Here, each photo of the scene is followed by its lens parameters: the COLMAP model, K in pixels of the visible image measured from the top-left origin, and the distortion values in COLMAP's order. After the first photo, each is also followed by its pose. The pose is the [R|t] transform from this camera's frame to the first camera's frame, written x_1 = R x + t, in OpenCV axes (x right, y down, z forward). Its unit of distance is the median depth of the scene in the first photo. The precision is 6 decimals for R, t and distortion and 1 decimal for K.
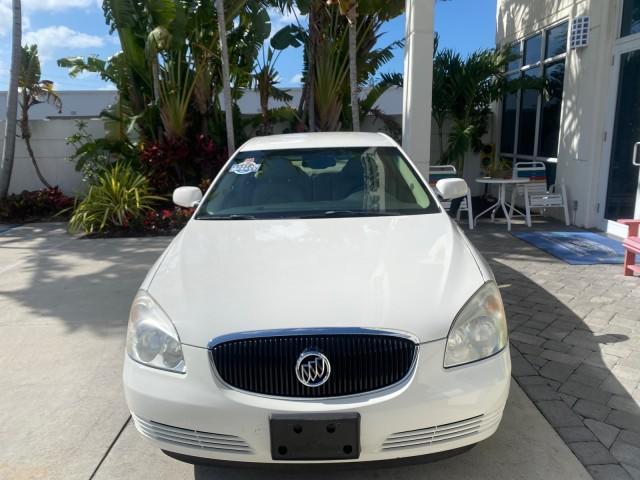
lens RADIAL K [[485.0, 0, 317.3], [0, 485.0, 238.0], [0, 0, 1]] dist [0.021968, -0.002256]
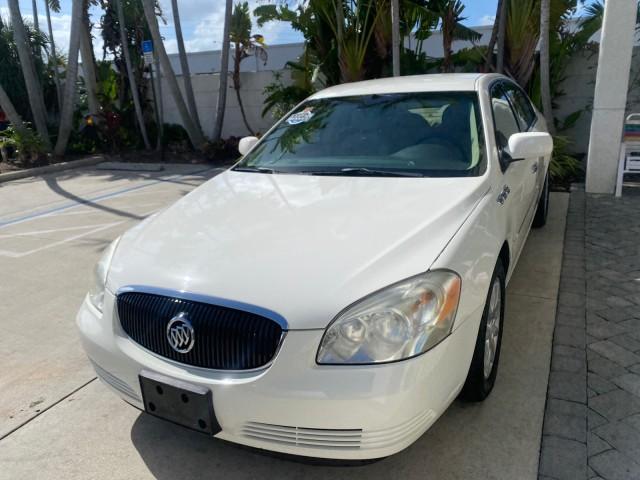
lens RADIAL K [[485.0, 0, 317.3], [0, 485.0, 238.0], [0, 0, 1]] dist [0.021968, -0.002256]
pose [[0.895931, 0.112751, -0.429646, 0.205953], [-0.067878, 0.990640, 0.118427, -0.016475], [0.438977, -0.076939, 0.895198, 0.092196]]
